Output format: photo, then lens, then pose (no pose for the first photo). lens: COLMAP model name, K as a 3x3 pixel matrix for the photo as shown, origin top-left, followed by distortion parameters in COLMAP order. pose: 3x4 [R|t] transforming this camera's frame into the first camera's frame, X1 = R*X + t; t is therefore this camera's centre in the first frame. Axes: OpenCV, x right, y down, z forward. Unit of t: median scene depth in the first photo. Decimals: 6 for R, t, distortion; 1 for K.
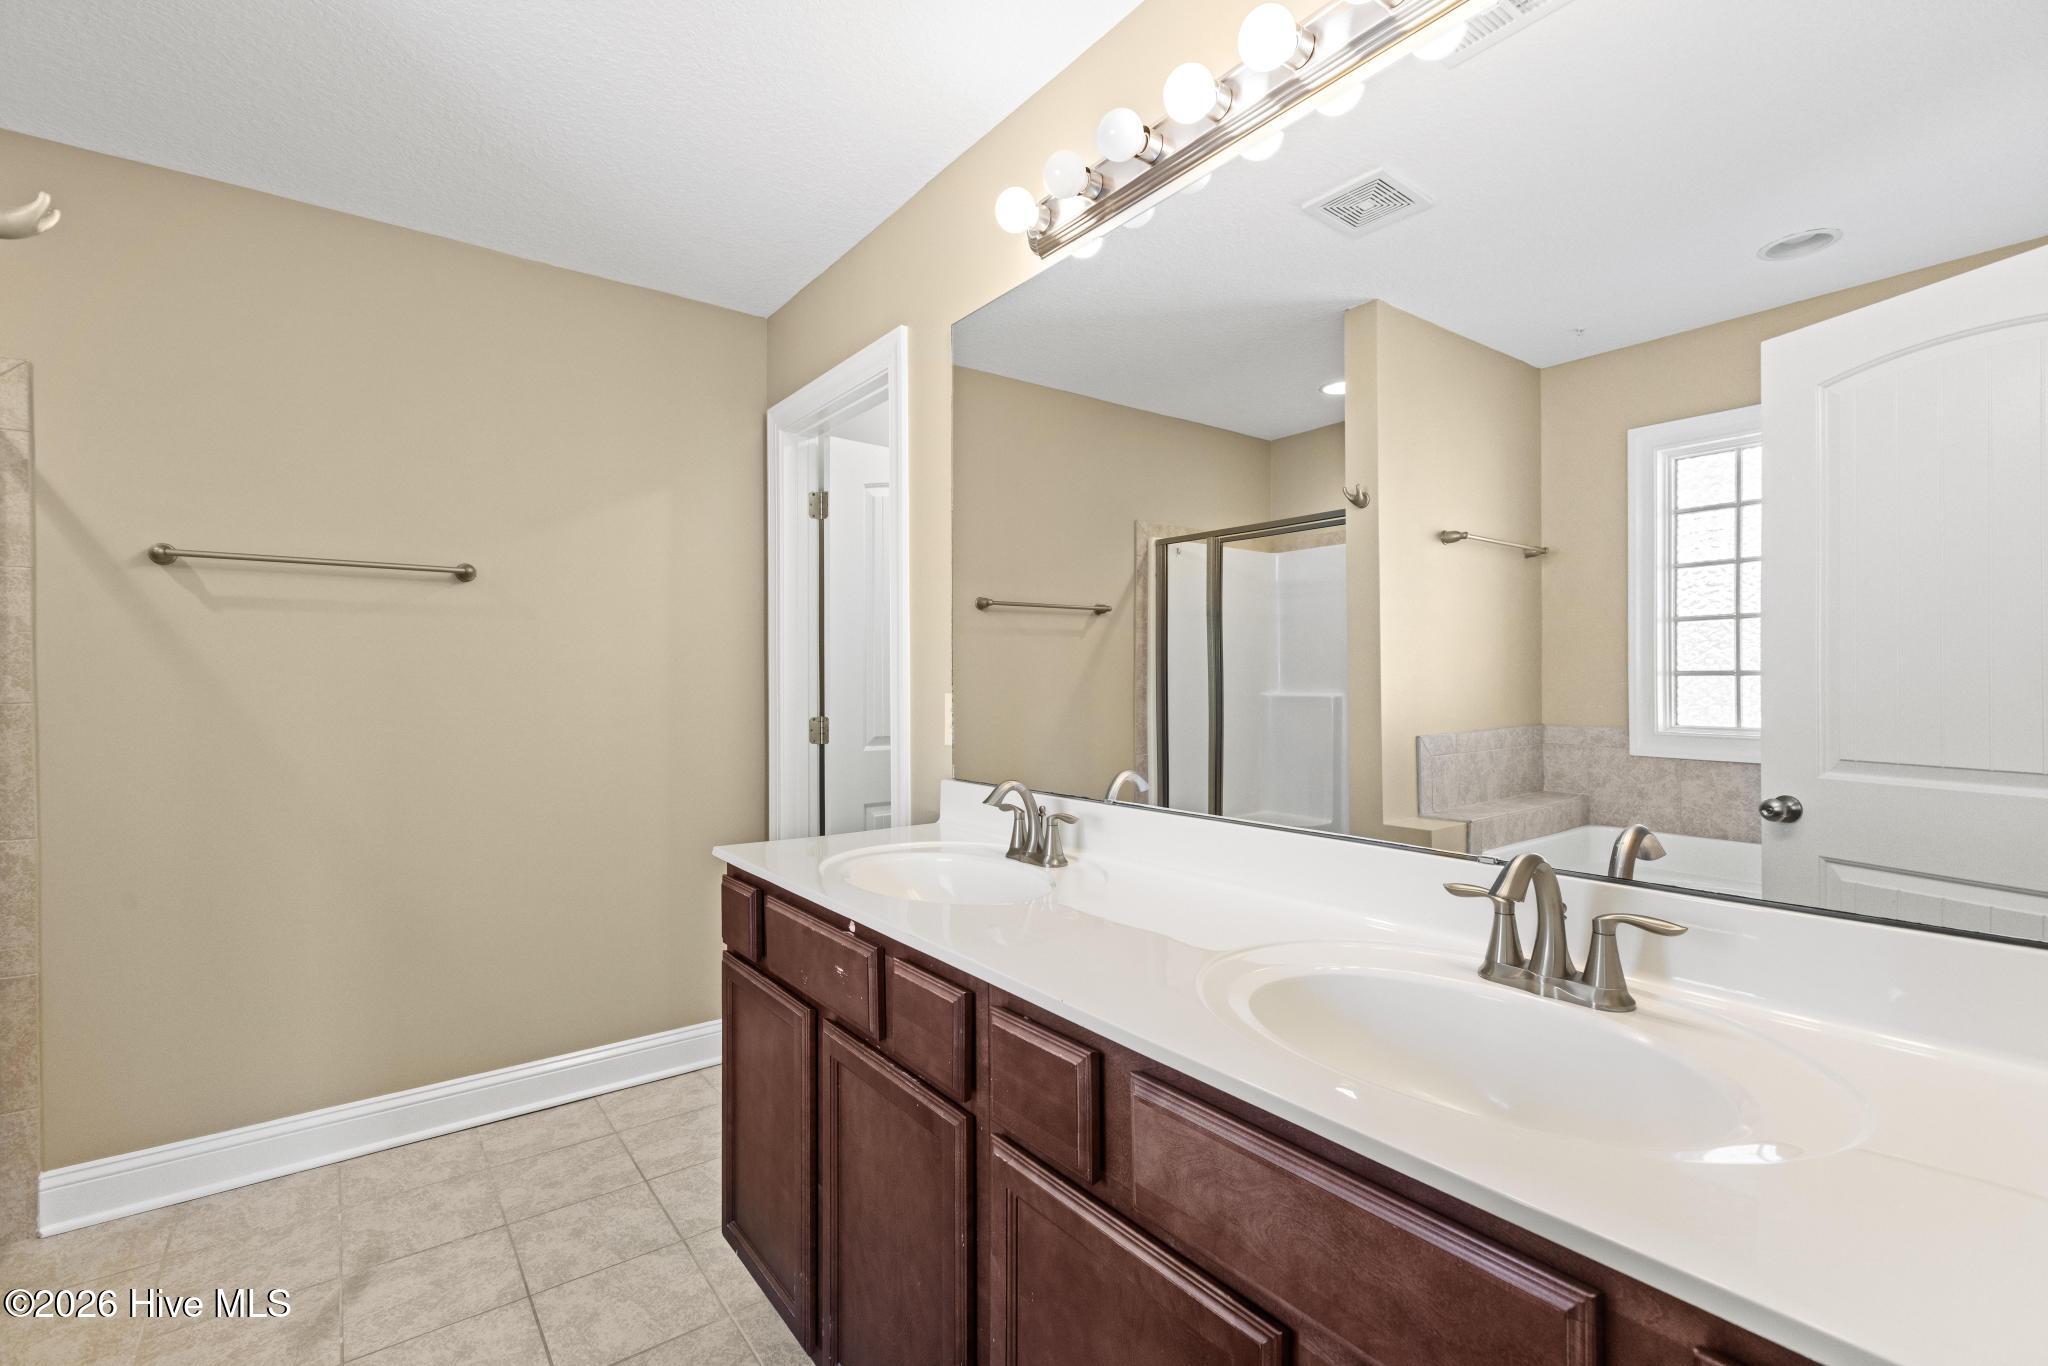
lens RADIAL K [[920.4, 0, 1022.6], [0, 920.4, 687.1], [0, 0, 1]] dist [0.007441, -0.001018]
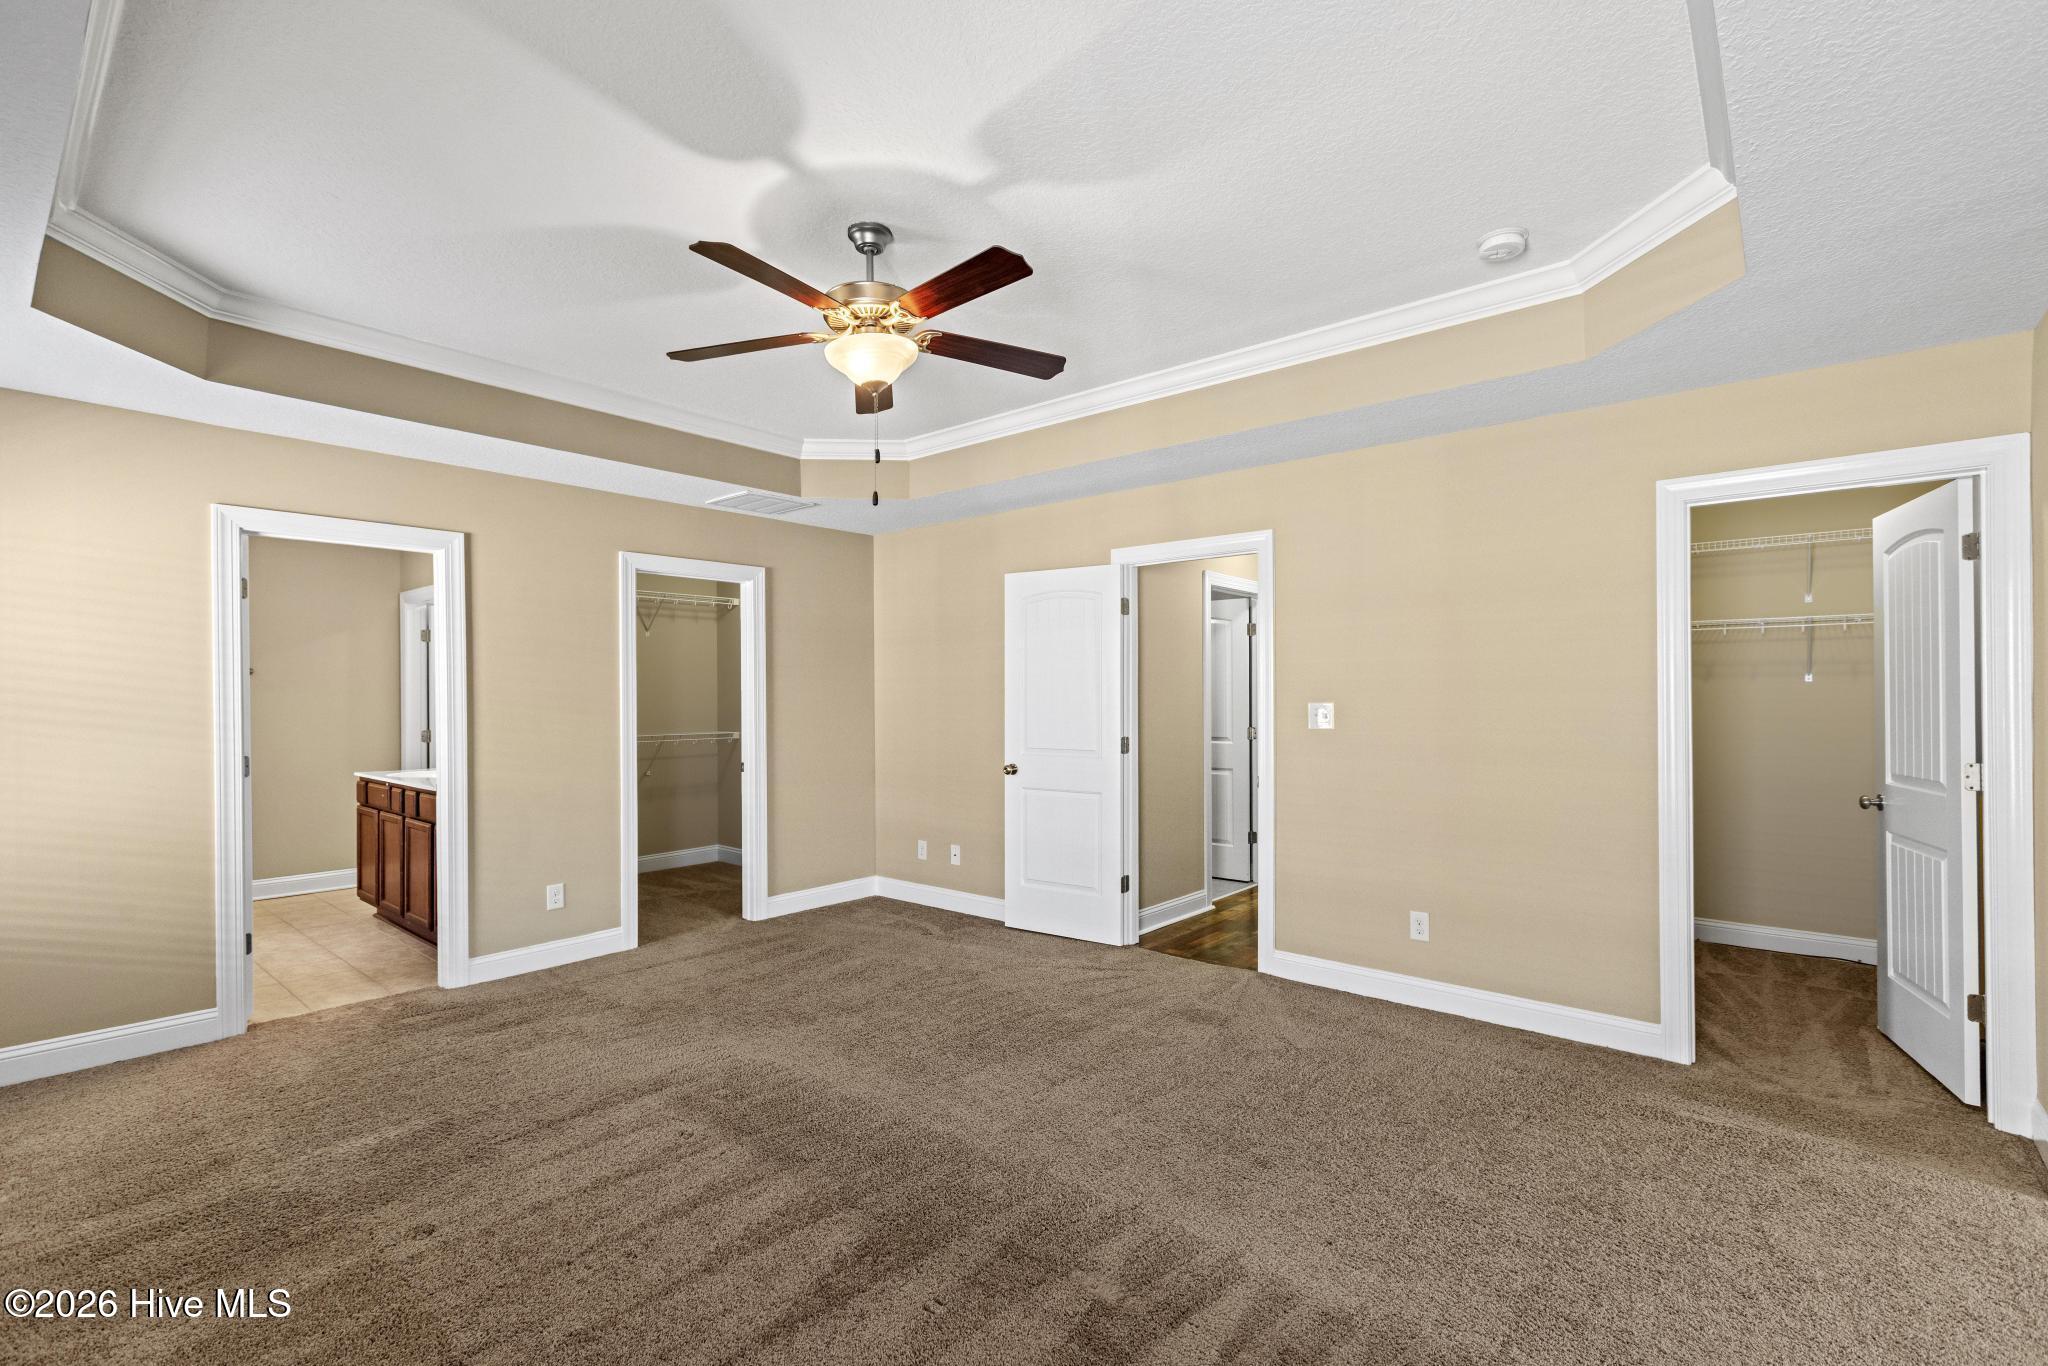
lens RADIAL K [[920.4, 0, 1025.0], [0, 920.4, 683.3], [0, 0, 1]] dist [0.007441, -0.001018]
pose [[0.975520, -0.004935, 0.219854, 0.712543], [0.008011, 0.999882, -0.013102, -0.040286], [-0.219764, 0.014542, 0.975445, -1.525074]]
